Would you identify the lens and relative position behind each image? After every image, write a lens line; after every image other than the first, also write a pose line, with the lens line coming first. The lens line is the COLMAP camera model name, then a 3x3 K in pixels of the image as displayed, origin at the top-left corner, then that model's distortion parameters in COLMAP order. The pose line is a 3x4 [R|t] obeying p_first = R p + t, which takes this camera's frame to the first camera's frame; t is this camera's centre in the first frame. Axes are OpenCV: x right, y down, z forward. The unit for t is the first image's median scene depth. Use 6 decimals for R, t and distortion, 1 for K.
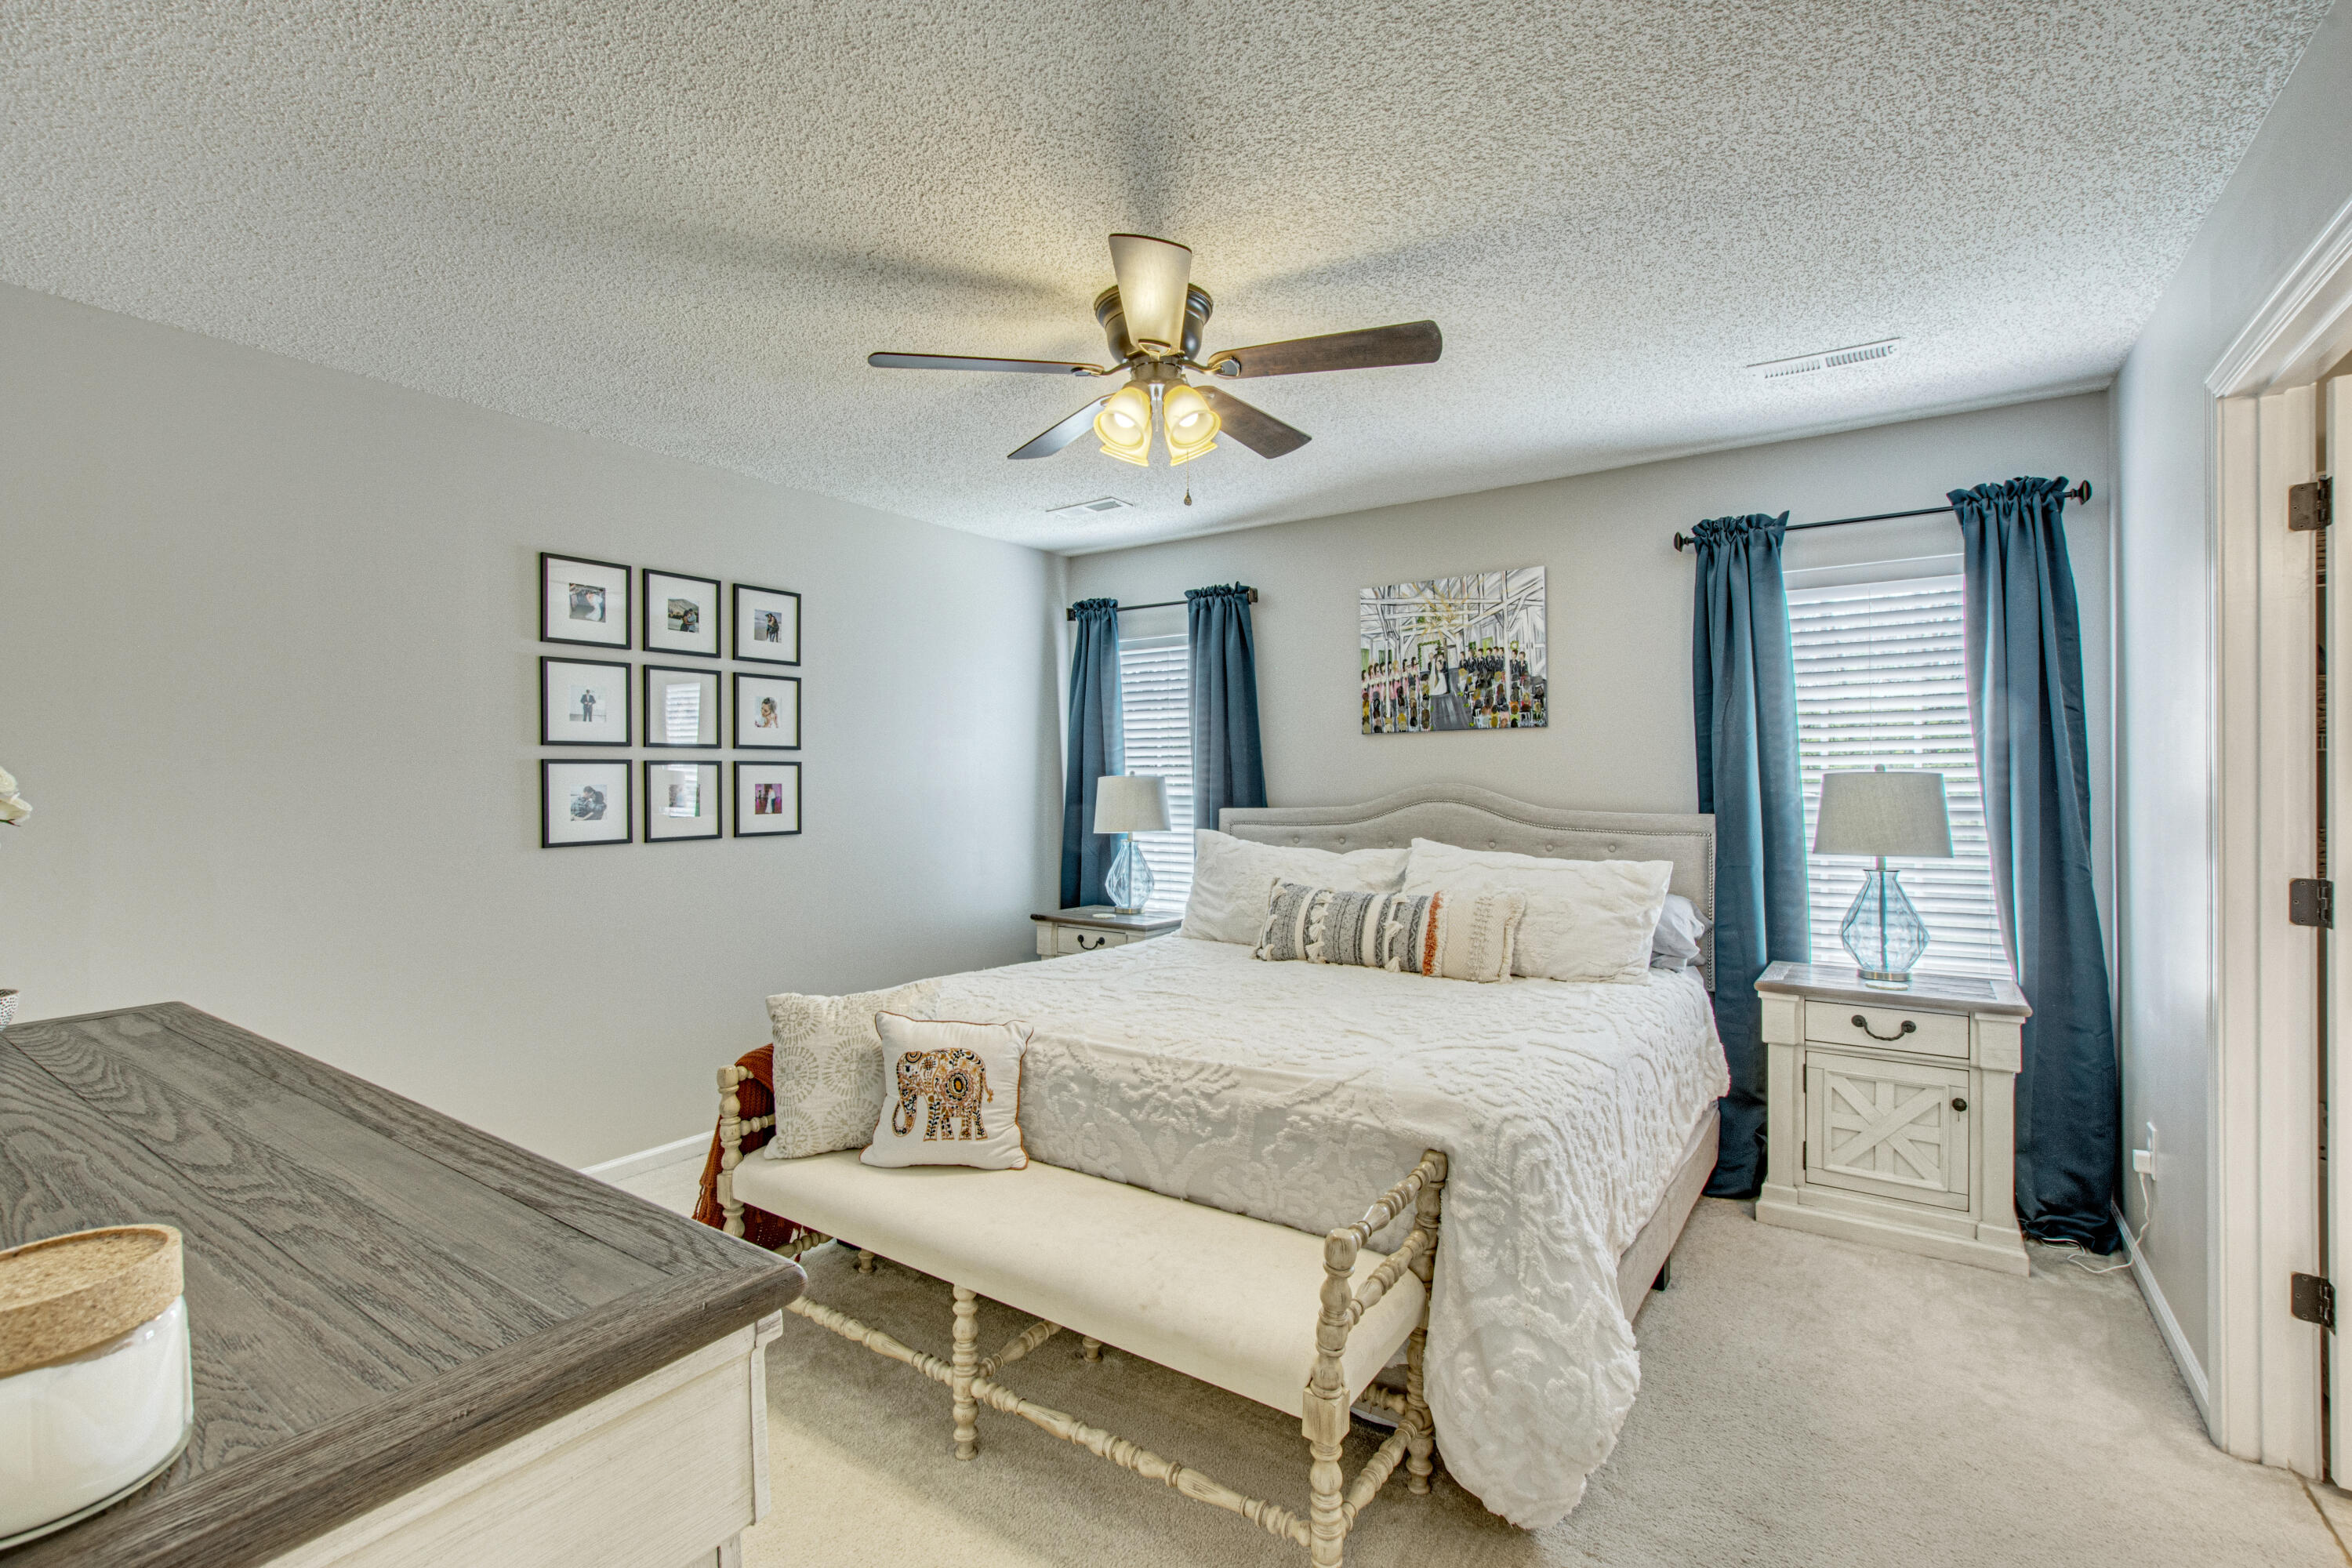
lens RADIAL K [[1062.7, 0, 1214.5], [0, 1062.7, 789.0], [0, 0, 1]] dist [-0.027628, 0.000521]
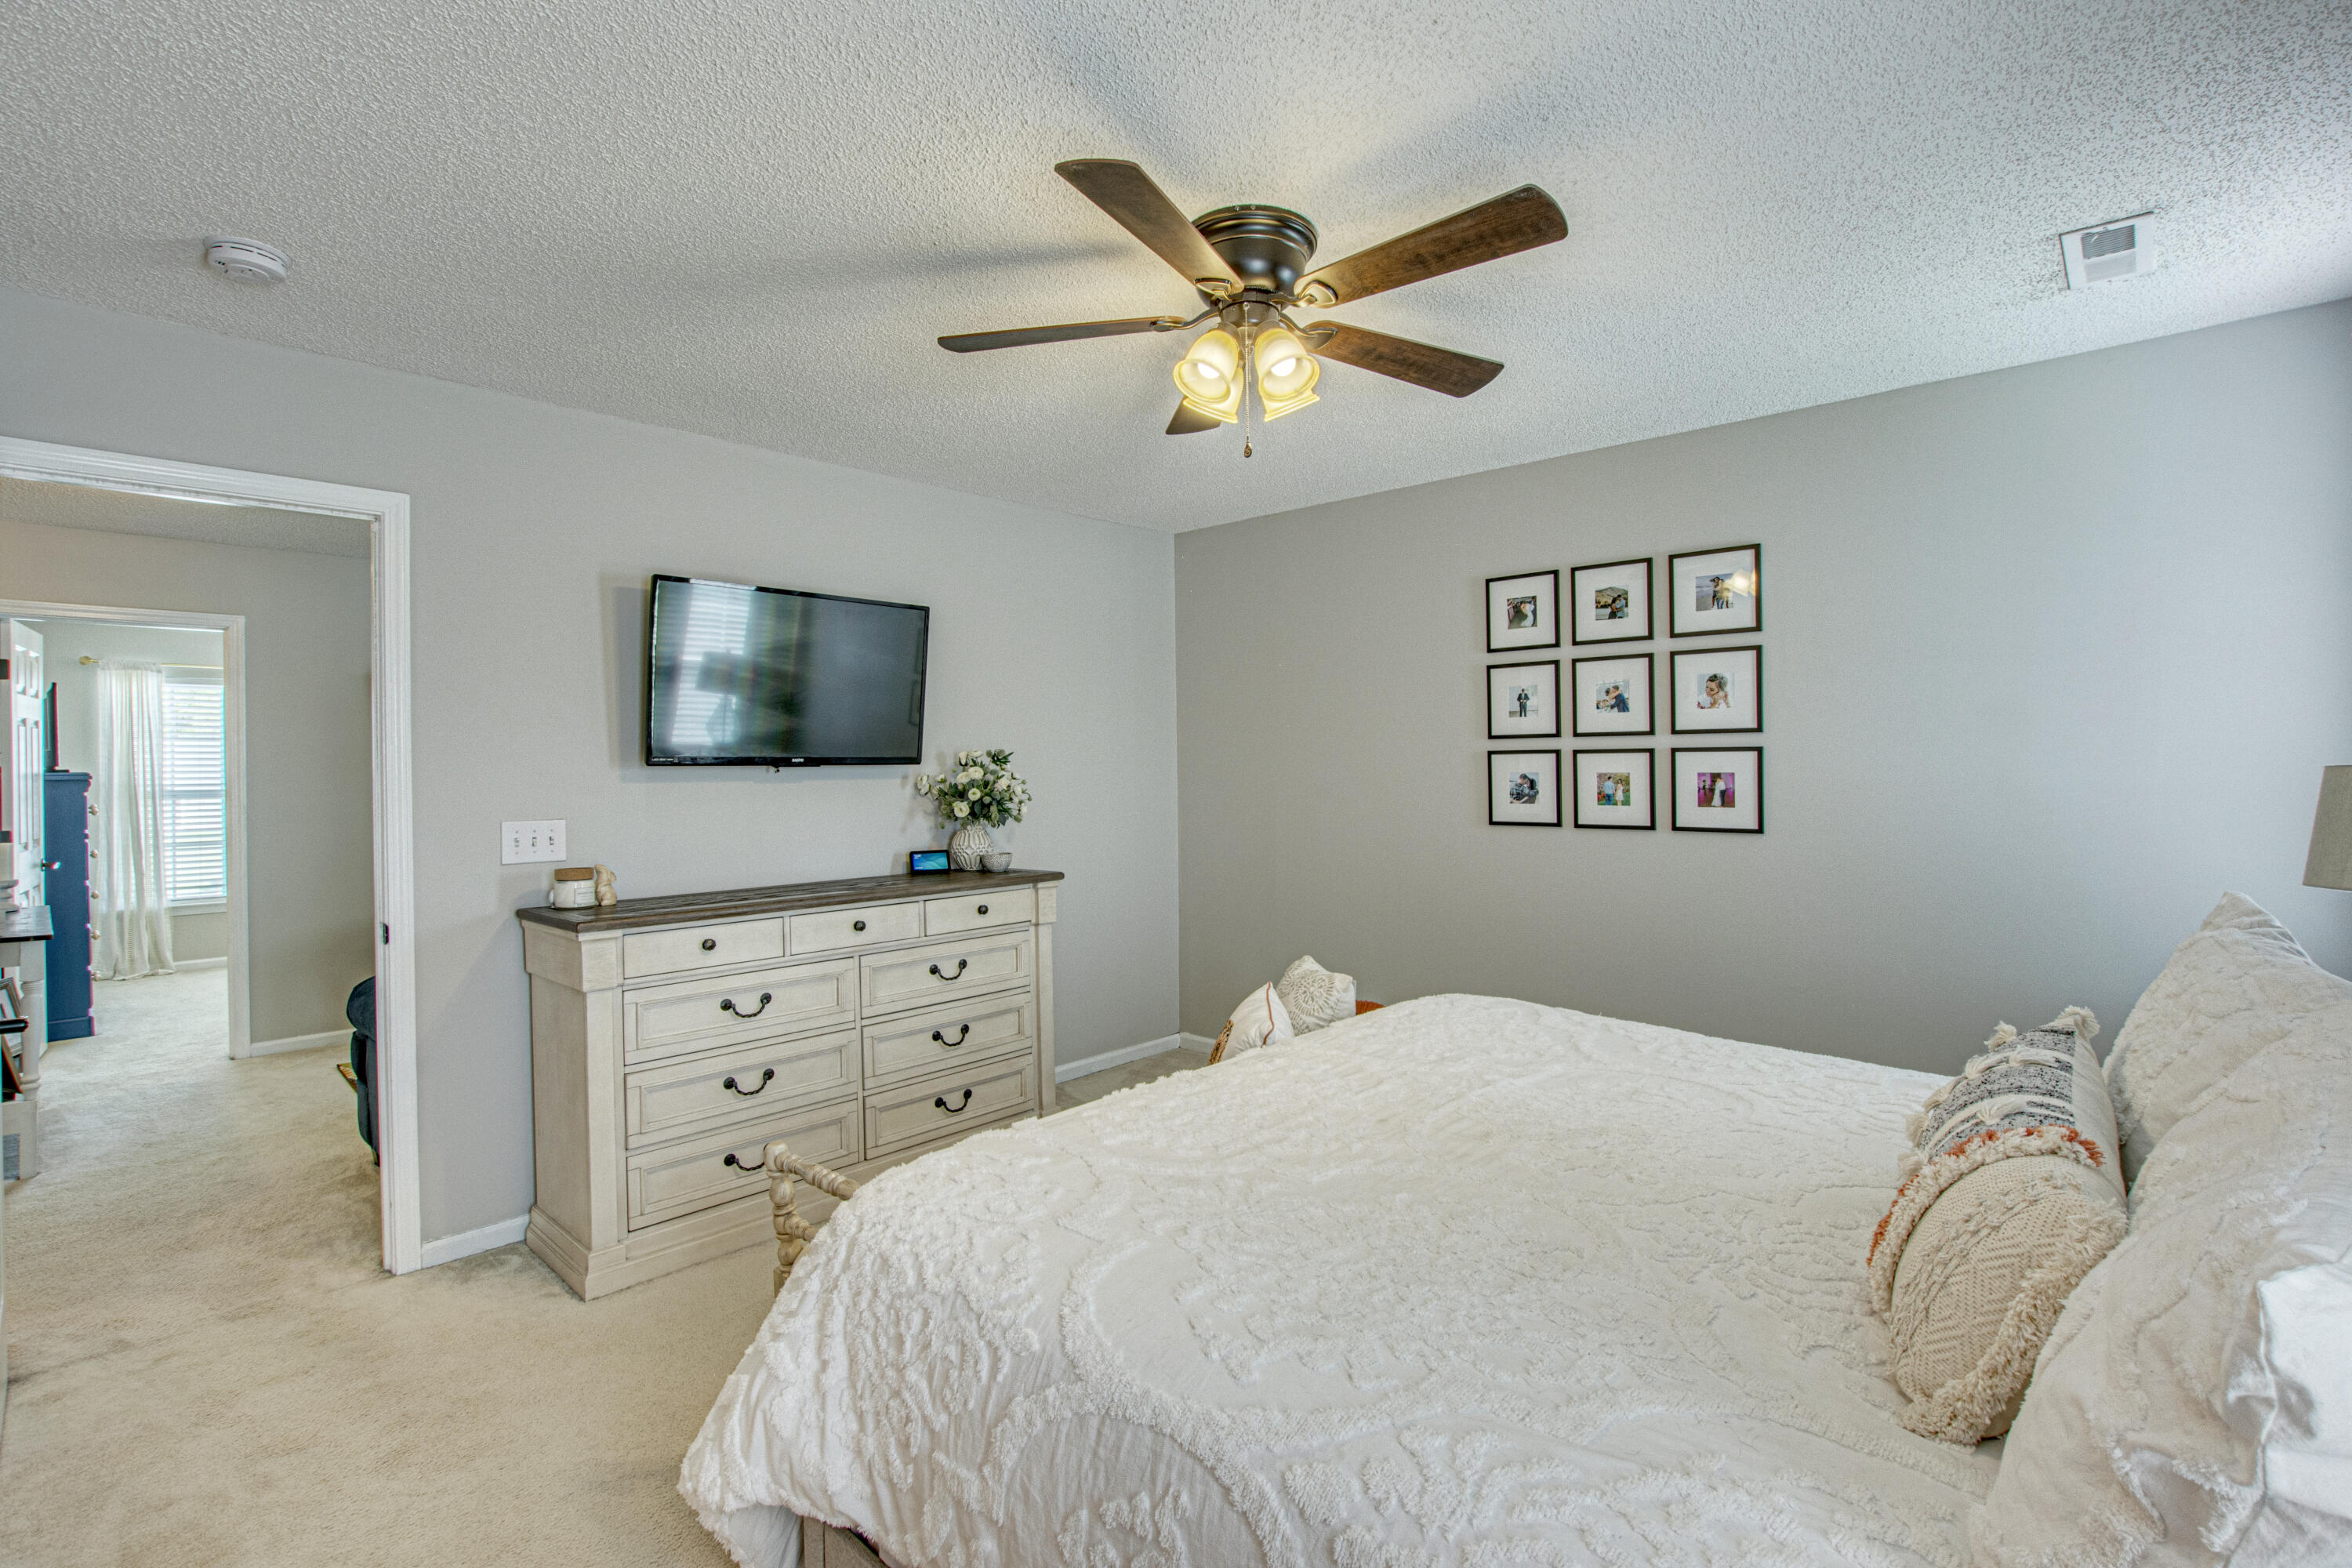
lens RADIAL K [[1104.3, 0, 1176.0], [0, 1104.3, 784.0], [0, 0, 1]] dist [-0.020039, 0.005448]
pose [[-0.168259, 0.023893, -0.985453, 0.596778], [-0.000479, 0.999704, 0.024320, -0.018961], [0.985743, 0.004564, -0.168198, 0.774438]]
